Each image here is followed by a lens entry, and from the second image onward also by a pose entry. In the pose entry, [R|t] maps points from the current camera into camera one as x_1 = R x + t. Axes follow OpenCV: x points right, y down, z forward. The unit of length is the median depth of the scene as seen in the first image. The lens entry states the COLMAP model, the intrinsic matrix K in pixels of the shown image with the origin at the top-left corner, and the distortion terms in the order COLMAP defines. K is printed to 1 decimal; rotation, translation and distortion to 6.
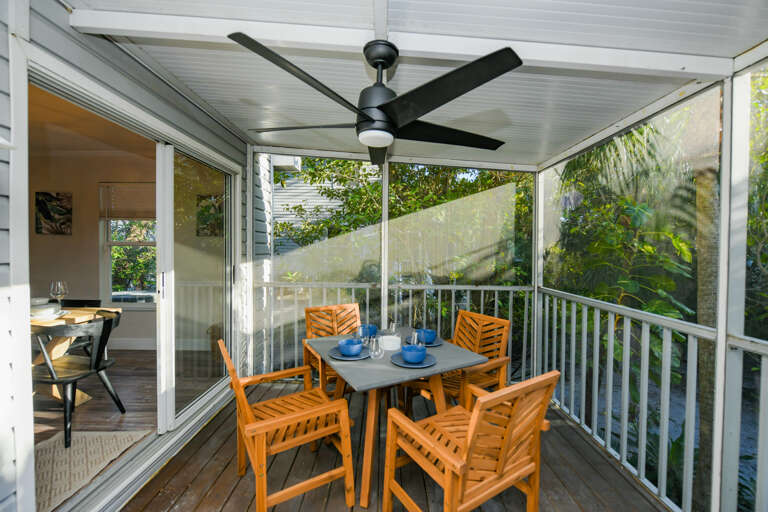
lens RADIAL K [[311.0, 0, 384.0], [0, 311.0, 256.0], [0, 0, 1]] dist [-0.001006, -0.000638]
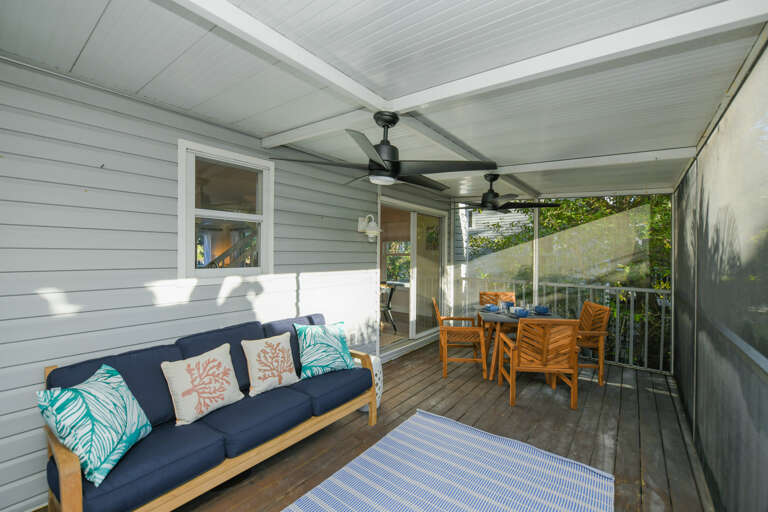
lens RADIAL K [[311.0, 0, 384.0], [0, 311.0, 256.0], [0, 0, 1]] dist [-0.001006, -0.000638]
pose [[0.774310, -0.000261, -0.632806, 0.378155], [-0.015377, 0.999697, -0.019227, 0.007757], [0.632619, 0.024618, 0.774072, -0.595070]]
